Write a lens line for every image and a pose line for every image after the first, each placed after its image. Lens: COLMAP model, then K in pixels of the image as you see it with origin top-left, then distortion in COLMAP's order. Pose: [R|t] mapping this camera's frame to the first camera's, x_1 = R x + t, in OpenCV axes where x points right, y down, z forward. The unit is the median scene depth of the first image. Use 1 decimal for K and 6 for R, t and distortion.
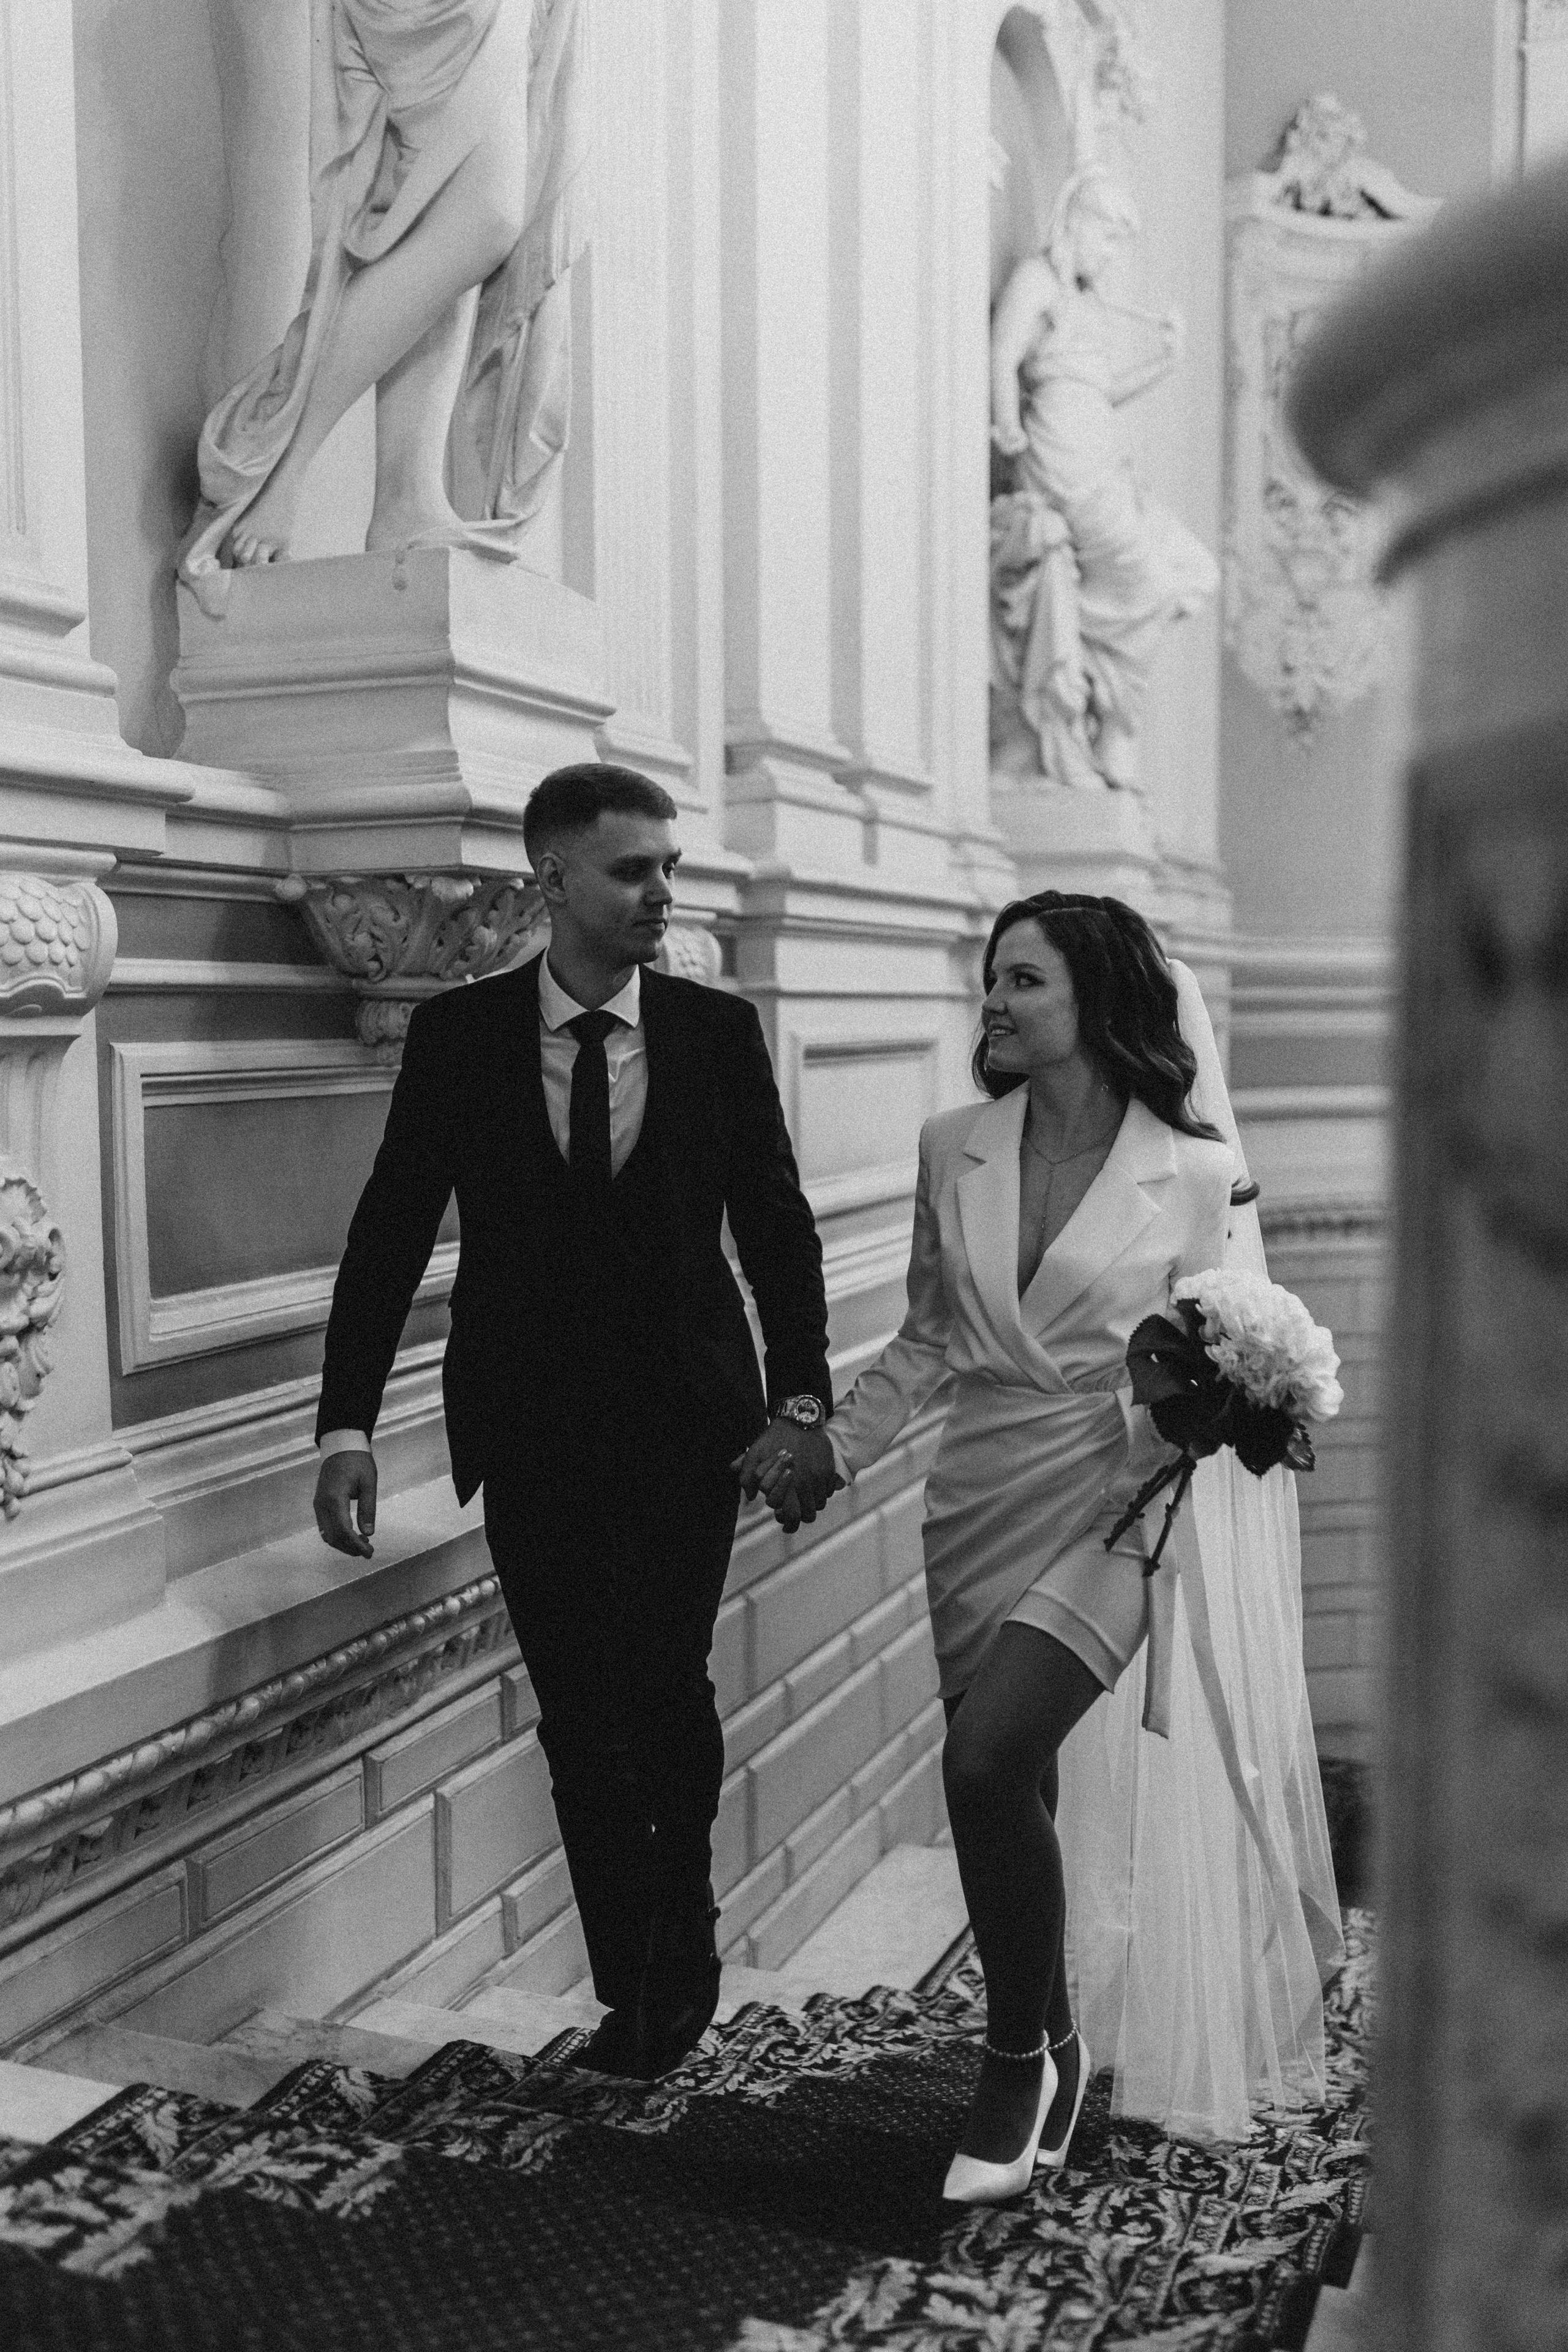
lens RADIAL K [[2247.0, 0, 784.0], [0, 2247.0, 1176.0], [0, 0, 1]] dist [-0.002561, 0.004001]
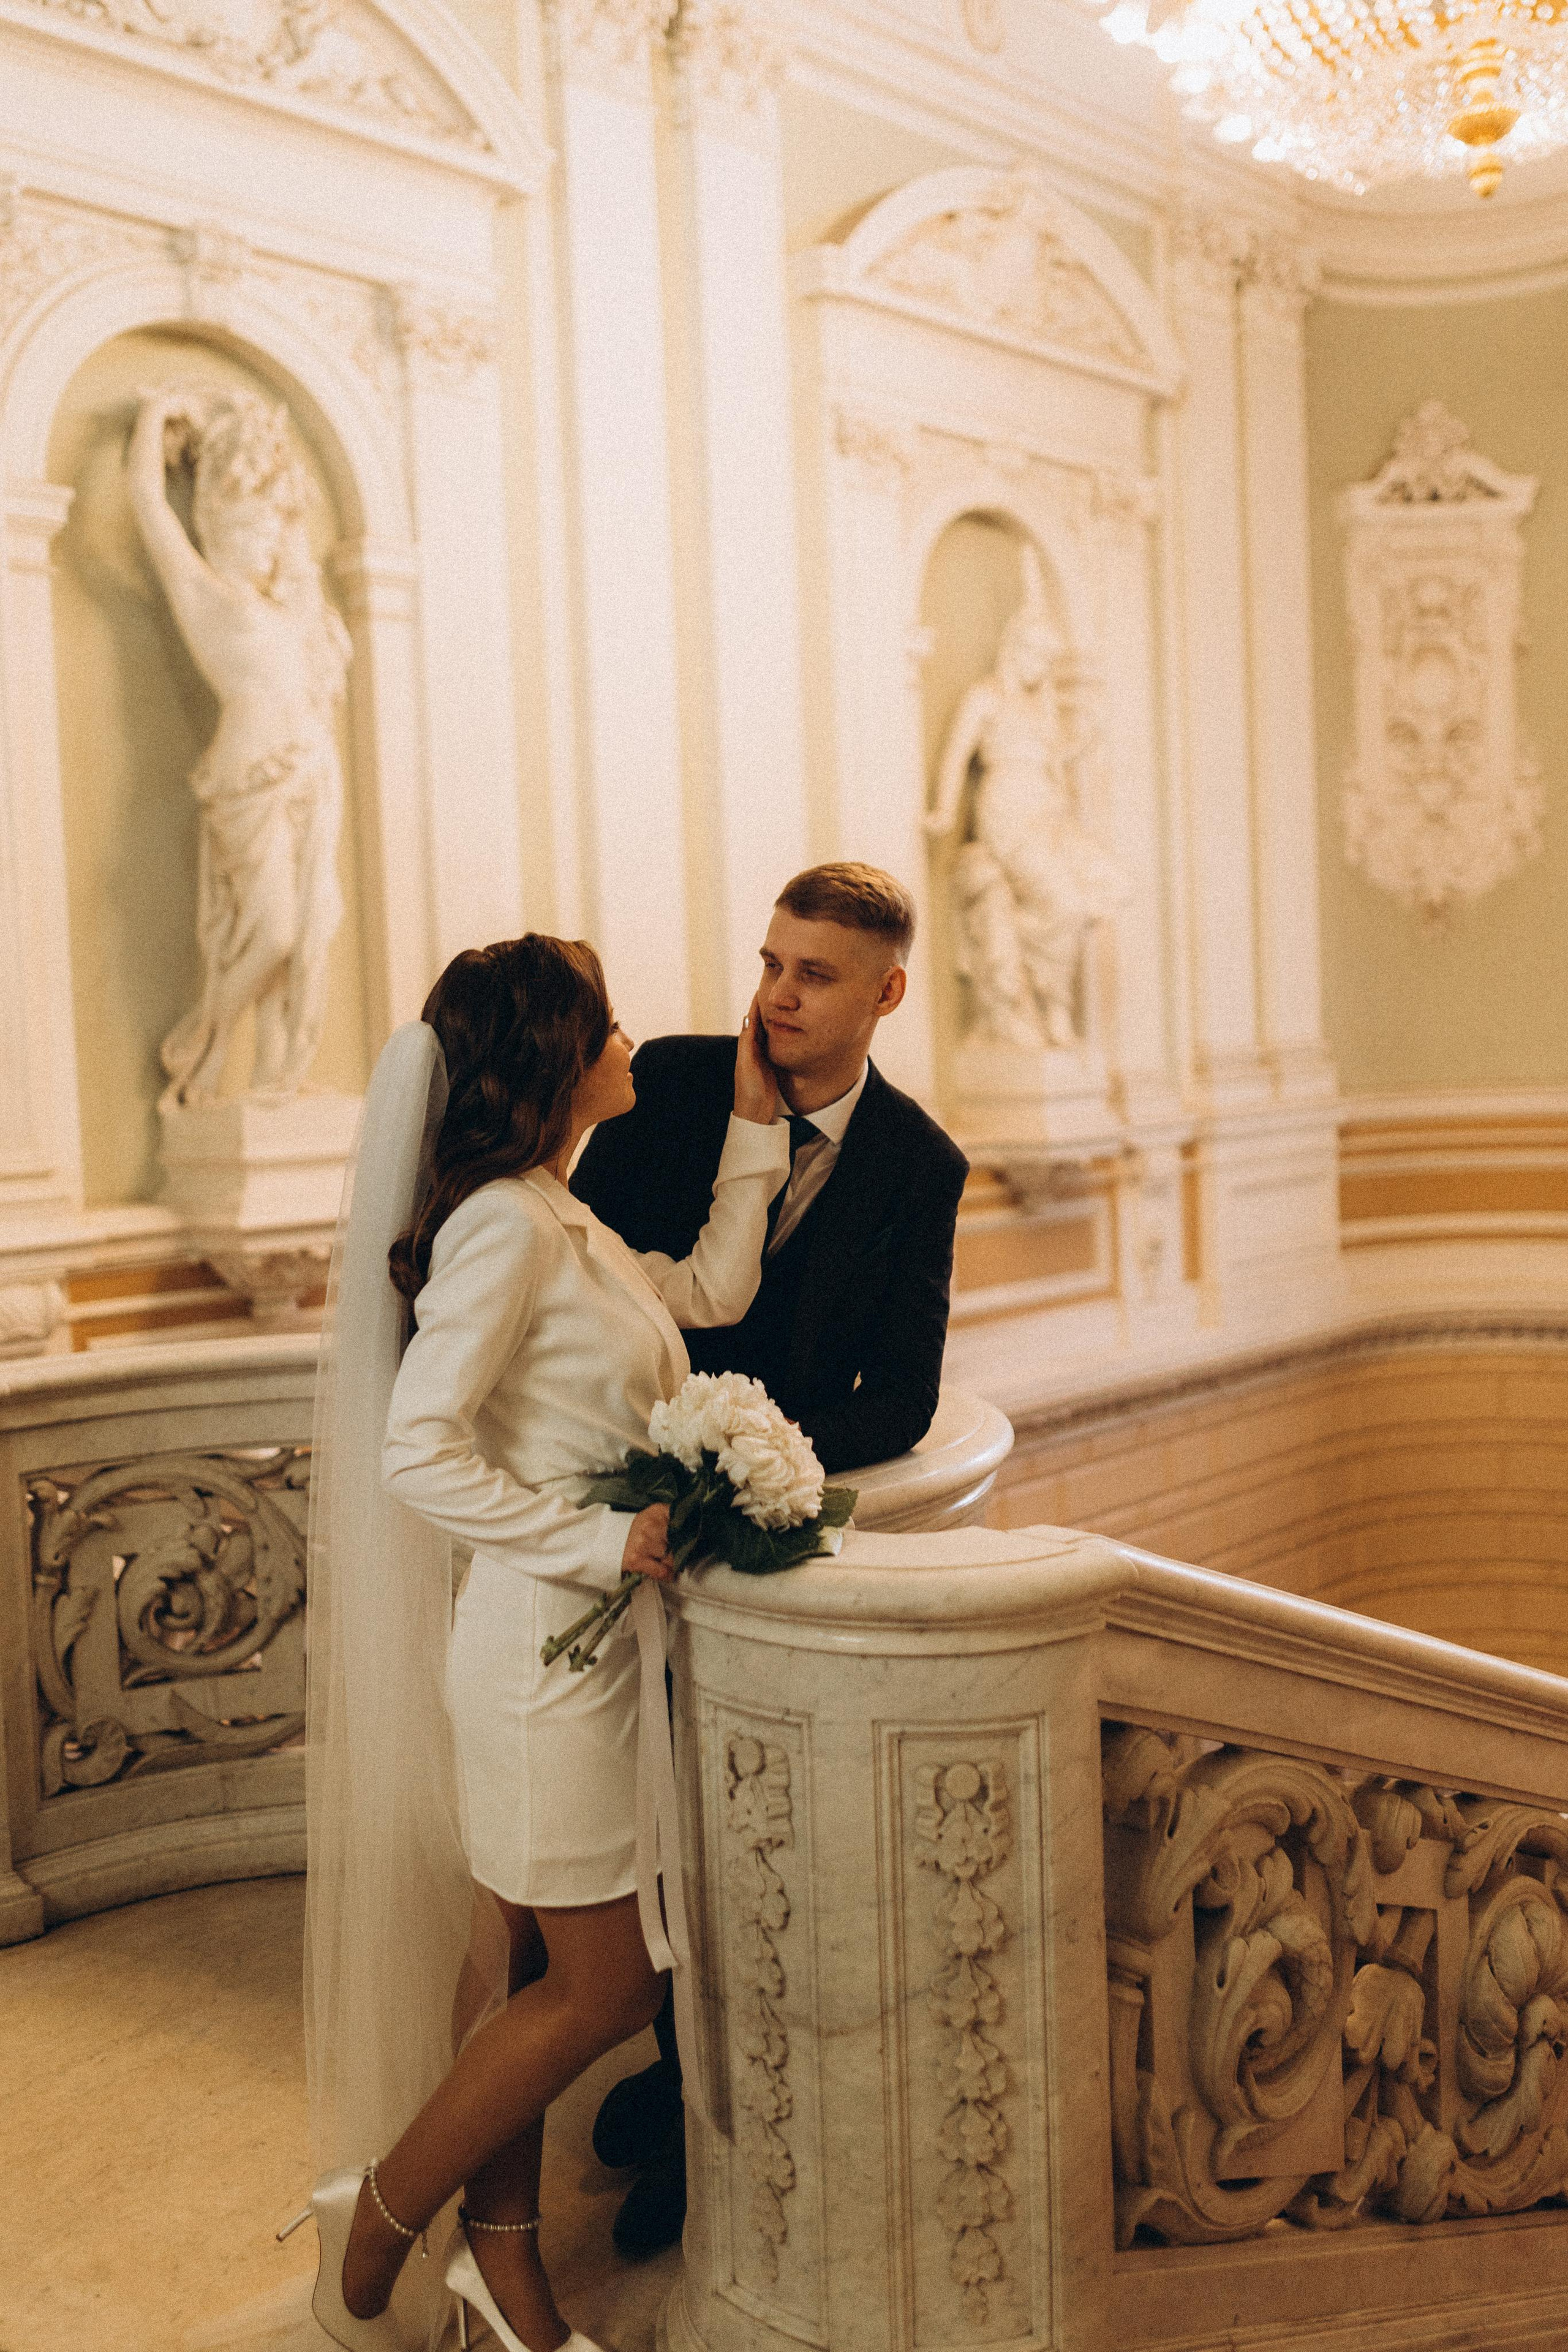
lens RADIAL K [[2247.0, 0, 784.0], [0, 2247.0, 1176.0], [0, 0, 1]] dist [-0.002561, 0.004001]
pose [[0.931357, -0.015386, -0.363783, 0.502254], [0.013660, 0.999880, -0.007317, -0.083506], [0.363852, 0.001845, 0.931455, -0.372598]]
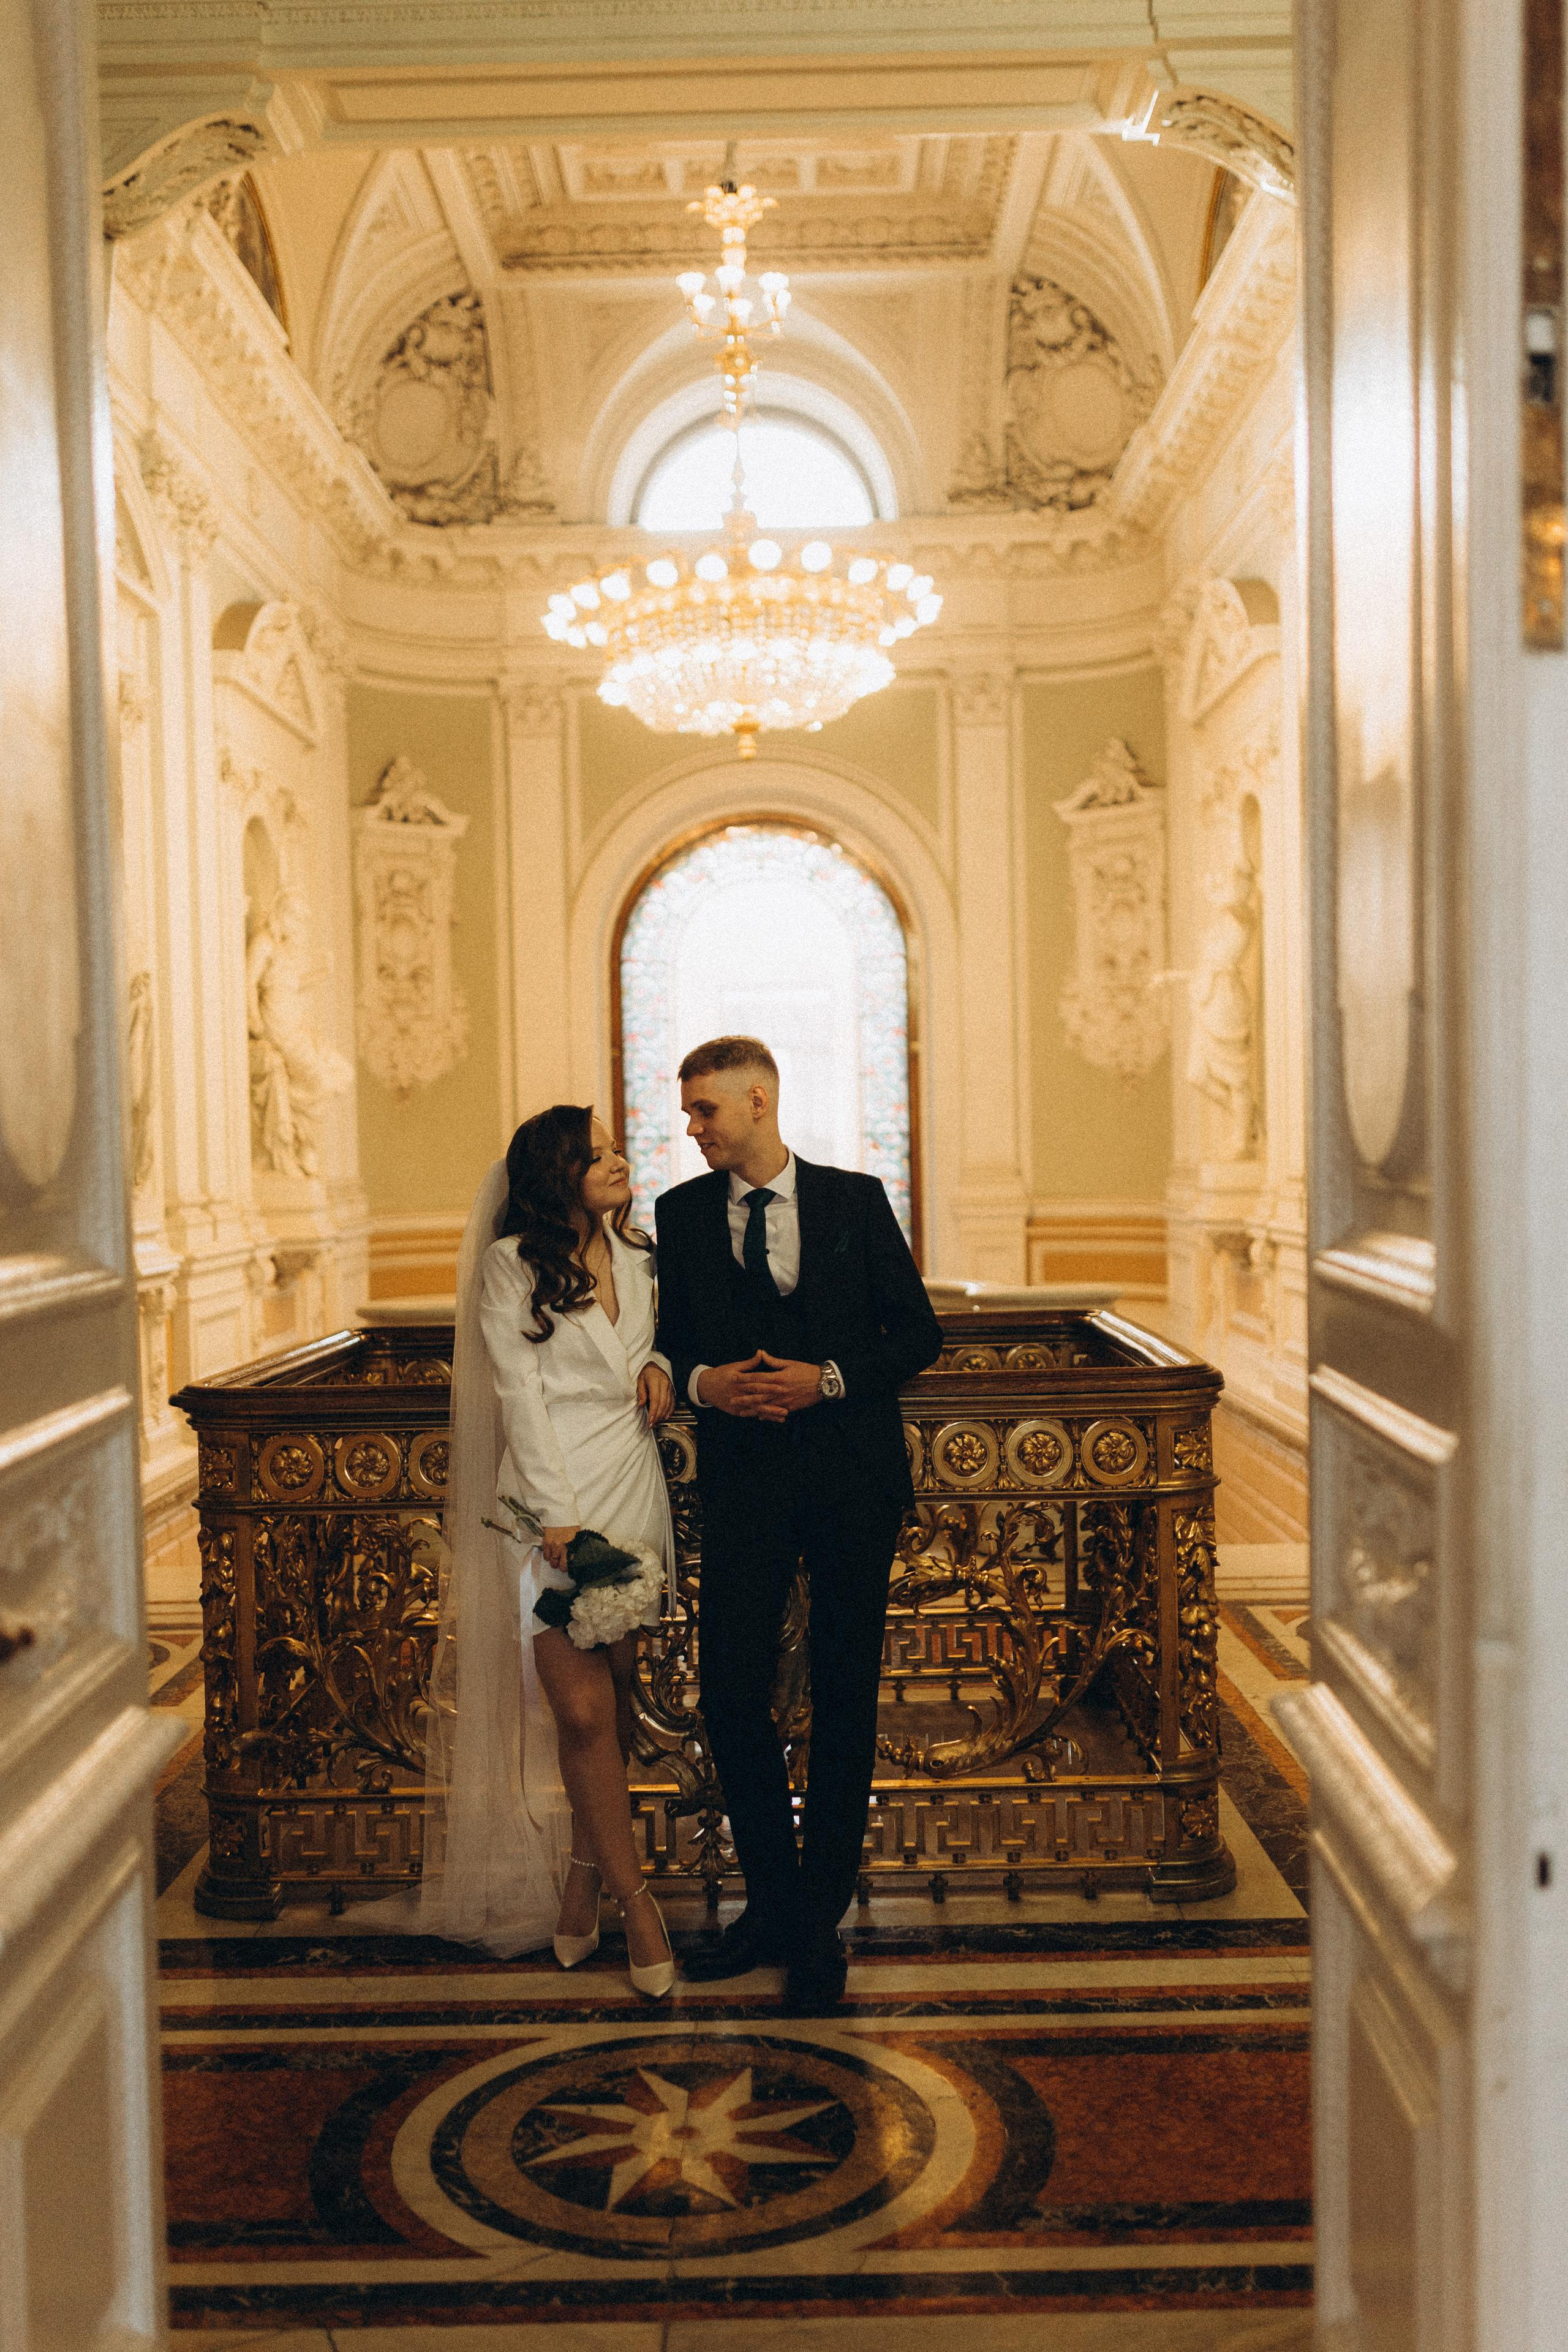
lens RADIAL K [[2247.0, 0, 784.0], [0, 2247.0, 1176.0], [0, 0, 1]] dist [-0.002561, 0.004001]
pose [[0.931642, -0.023391, 0.362625, -0.205391], [0.046549, 0.997387, -0.055255, -0.033897], [-0.360385, 0.068357, 0.930296, -1.145264]]
